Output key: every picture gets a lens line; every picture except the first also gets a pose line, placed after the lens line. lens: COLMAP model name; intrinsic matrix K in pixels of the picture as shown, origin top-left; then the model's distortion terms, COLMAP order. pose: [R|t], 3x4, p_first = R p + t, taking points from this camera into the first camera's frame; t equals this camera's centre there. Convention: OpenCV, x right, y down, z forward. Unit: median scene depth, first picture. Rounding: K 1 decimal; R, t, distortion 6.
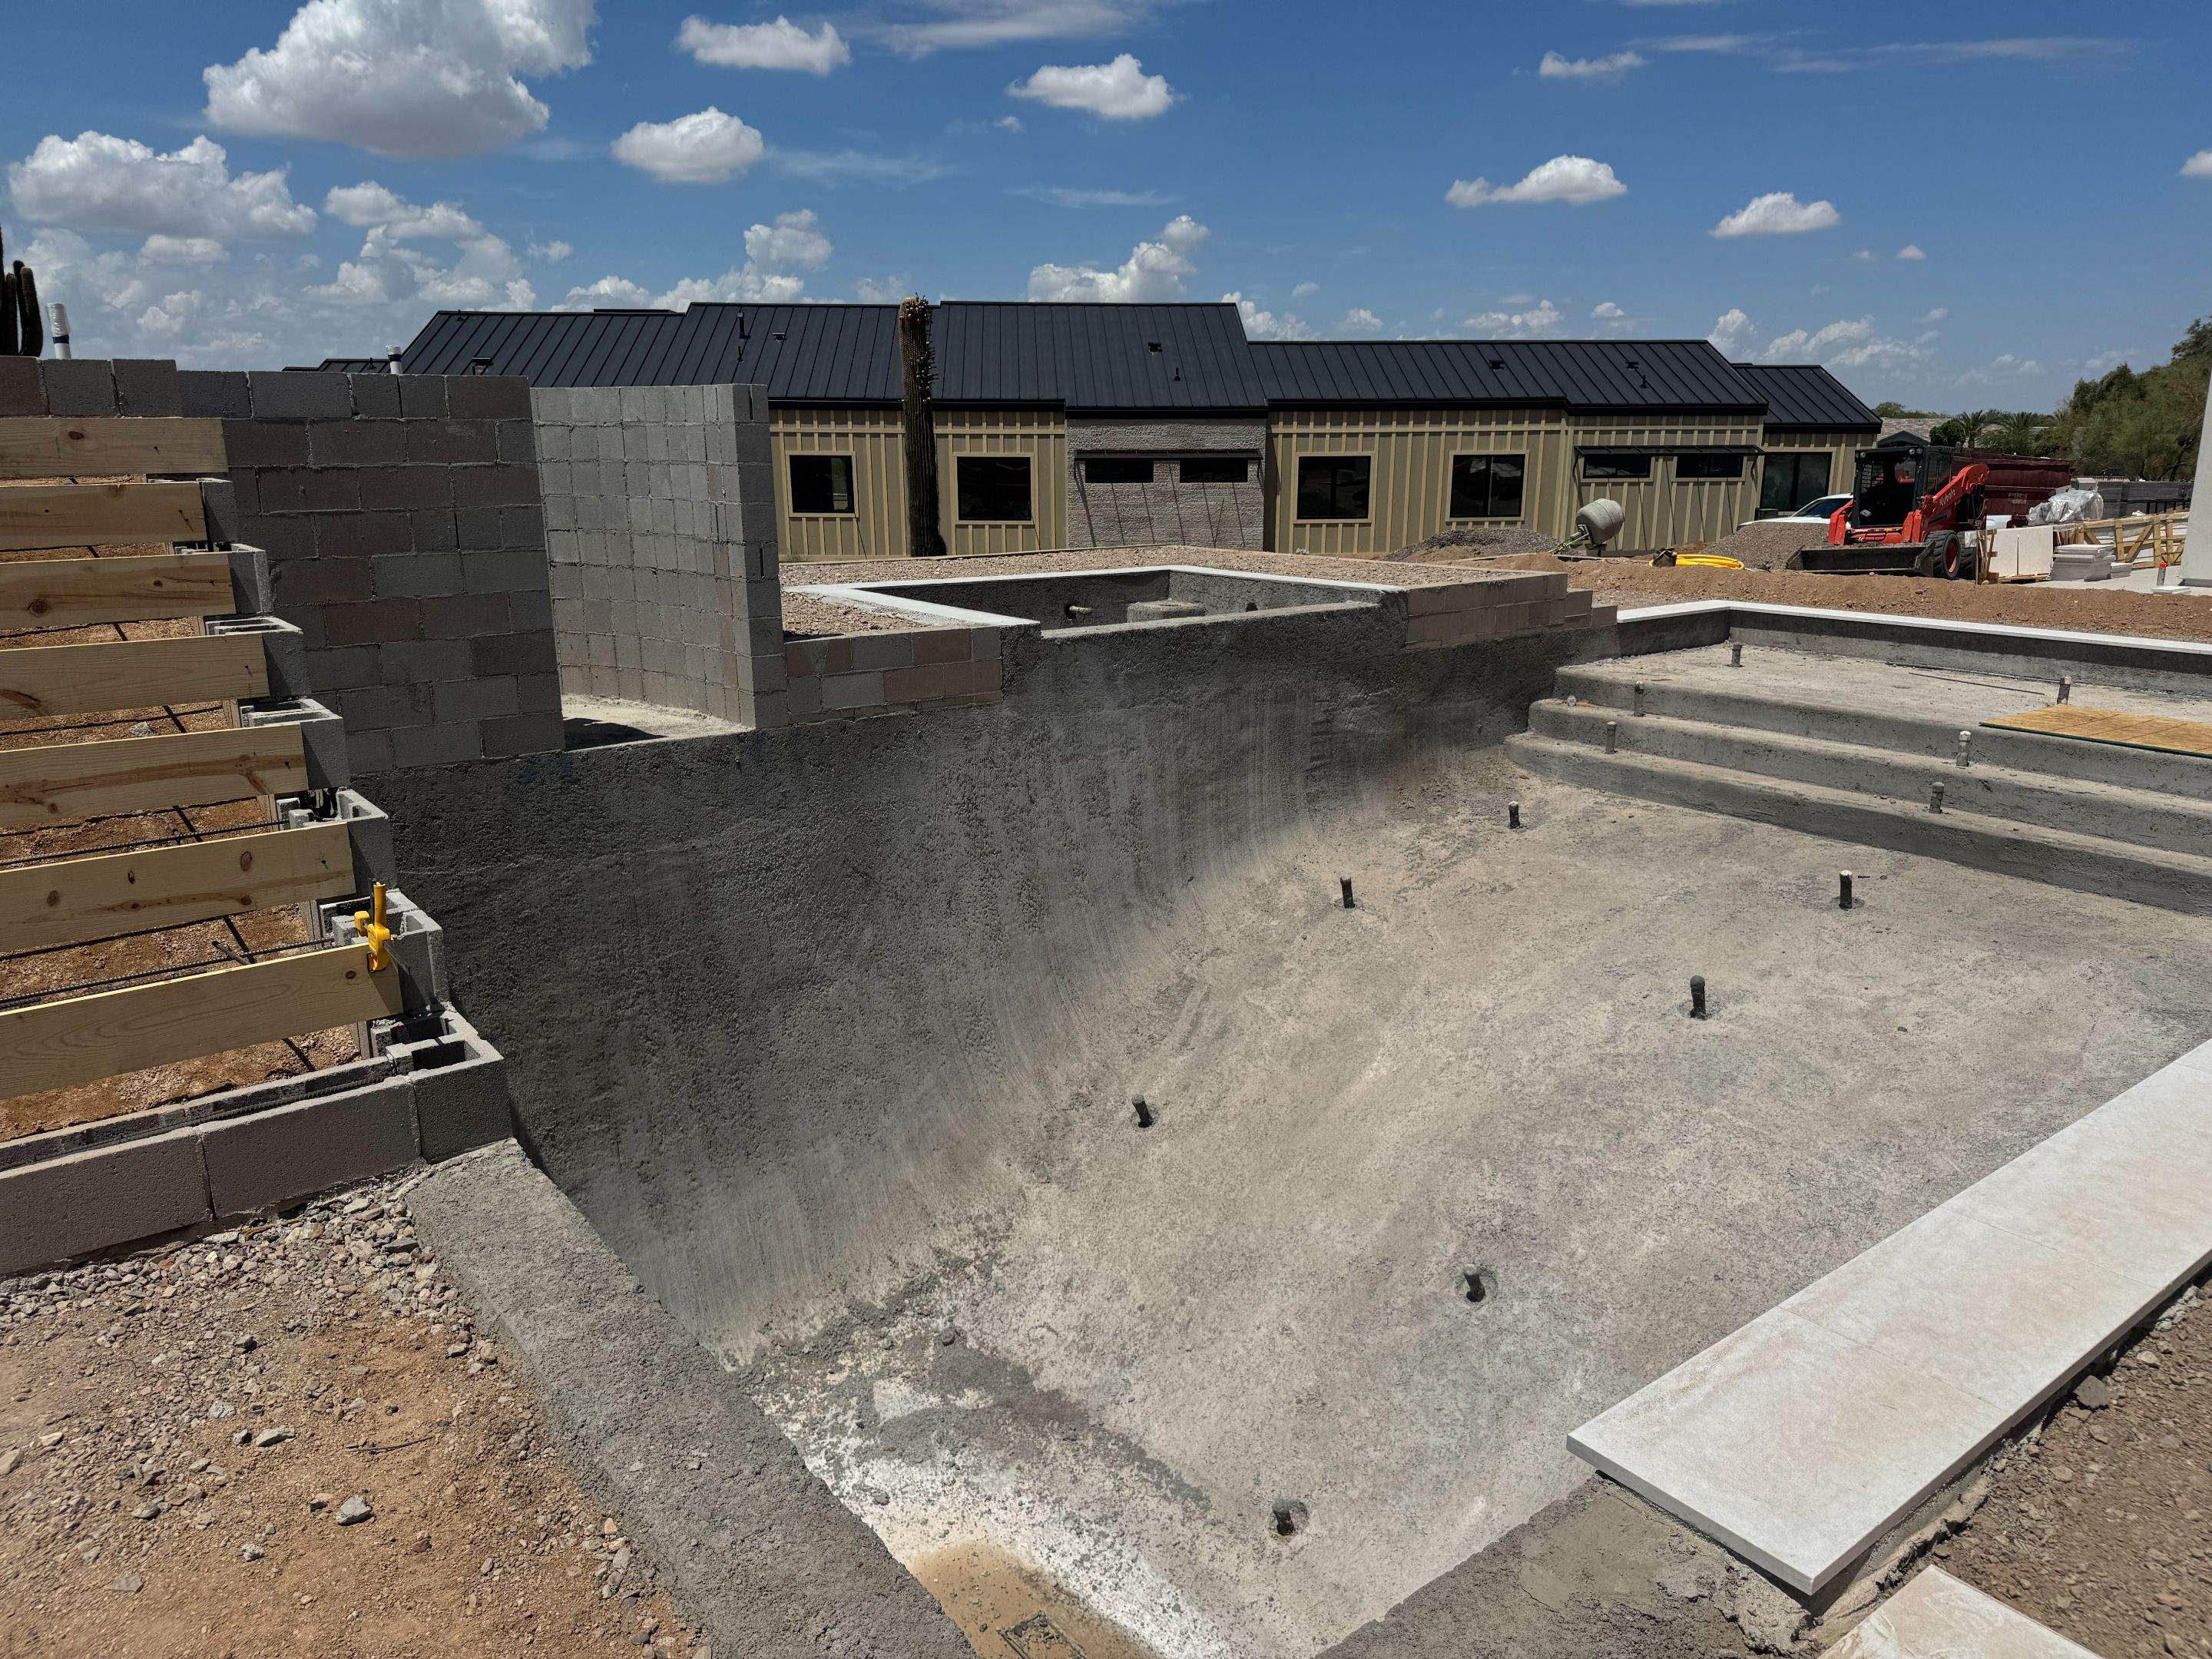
lens RADIAL K [[1612.6, 0, 1108.0], [0, 1612.6, 828.2], [0, 0, 1]] dist [0.003925, 0.002138]
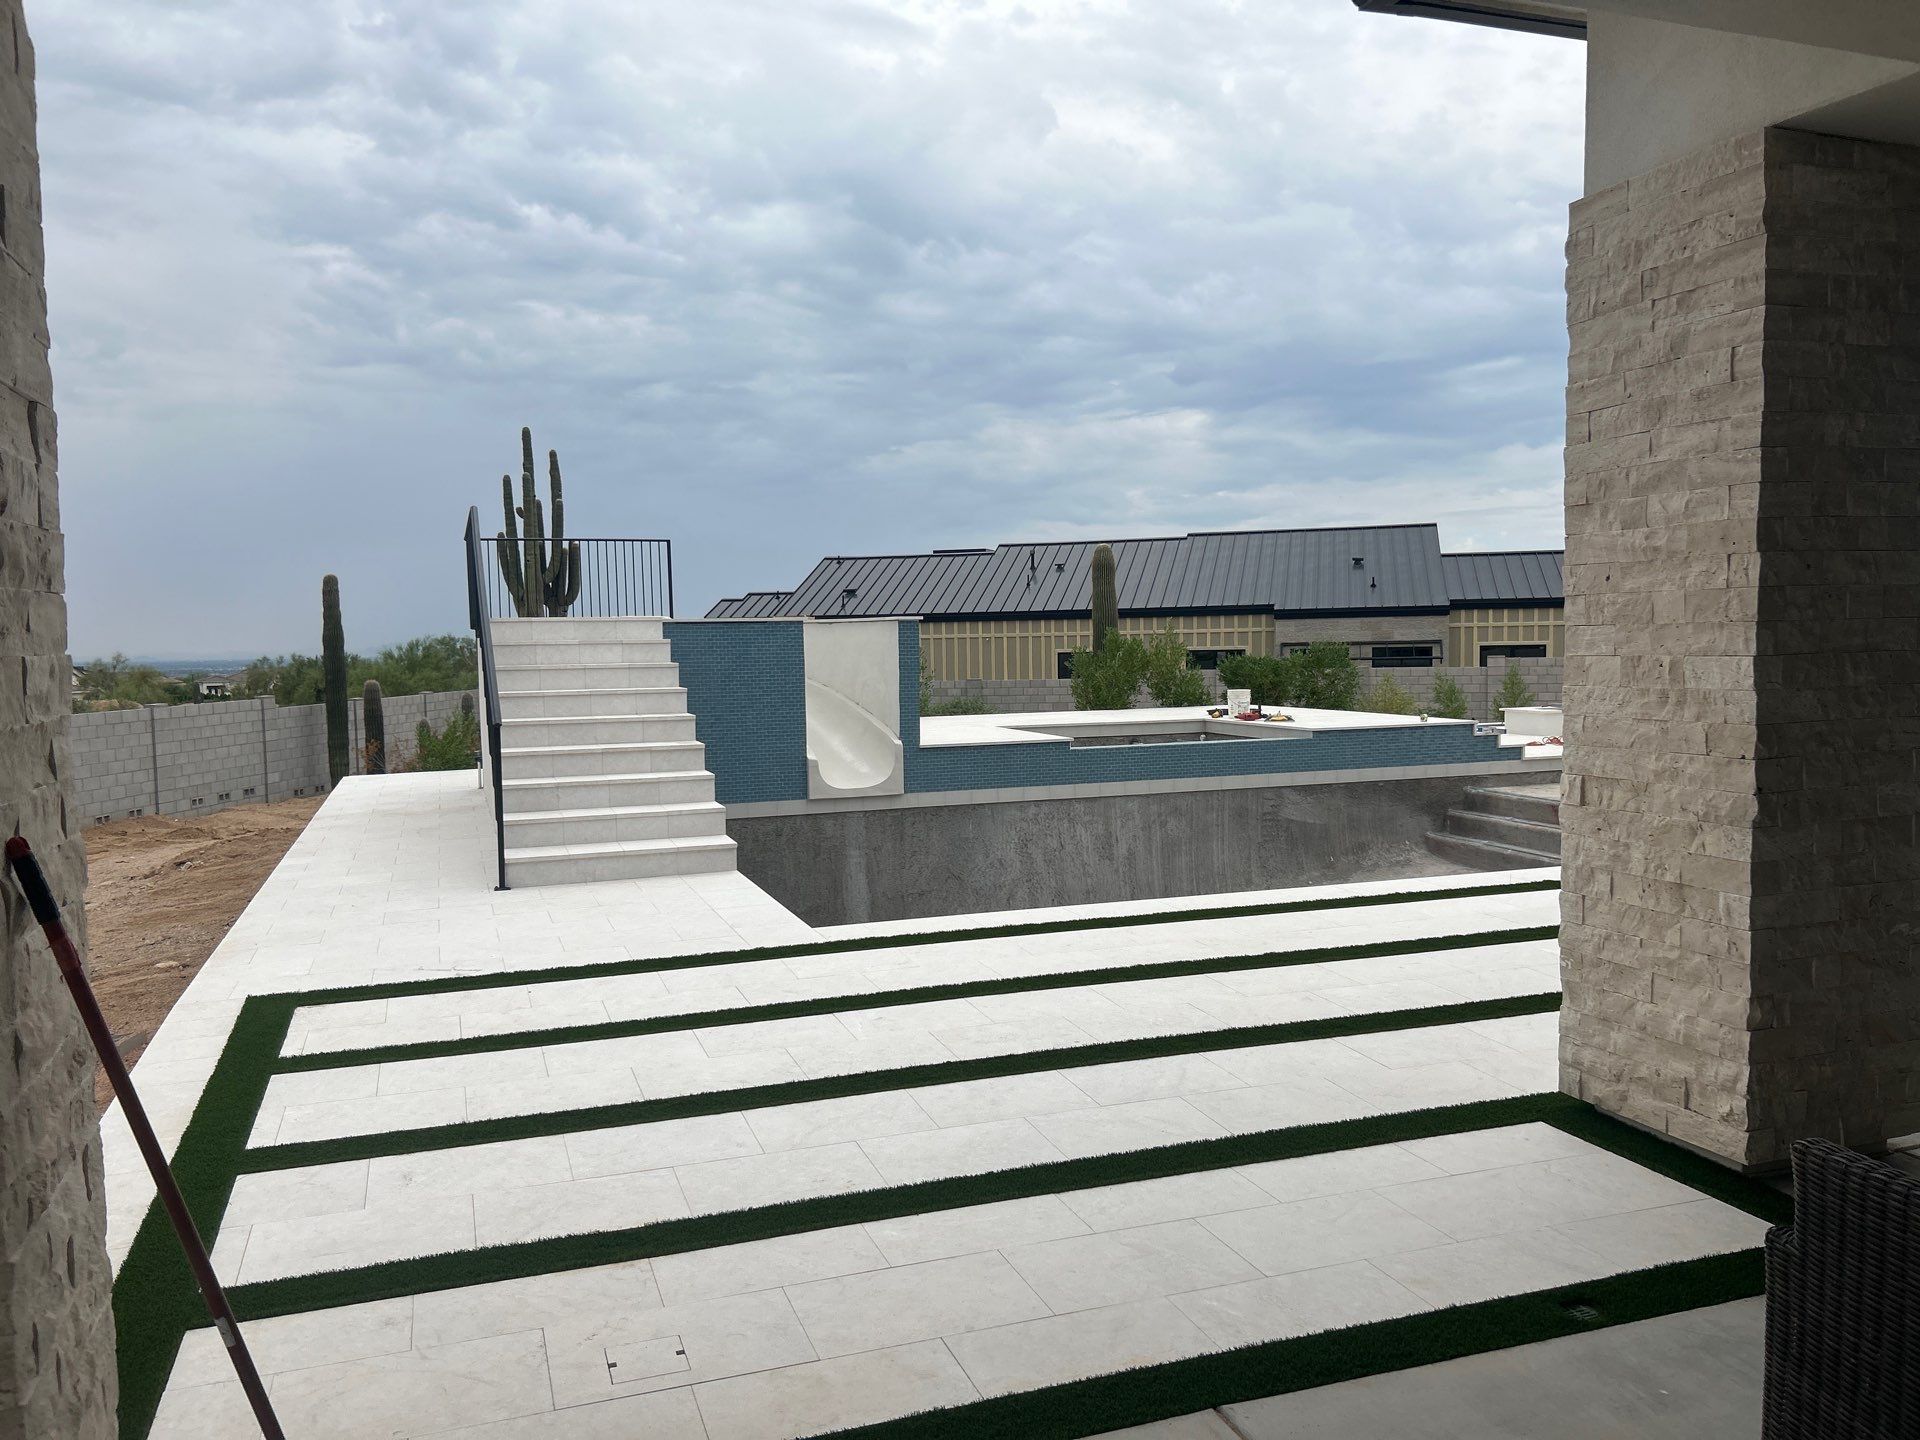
lens RADIAL K [[1426.6, 0, 956.7], [0, 1426.6, 723.2], [0, 0, 1]] dist [0.030225, -0.027359]
pose [[0.951020, 0.000939, -0.309128, 0.132991], [-0.055764, 0.984111, -0.168569, 0.048857], [0.304058, 0.177550, 0.935962, -0.186971]]
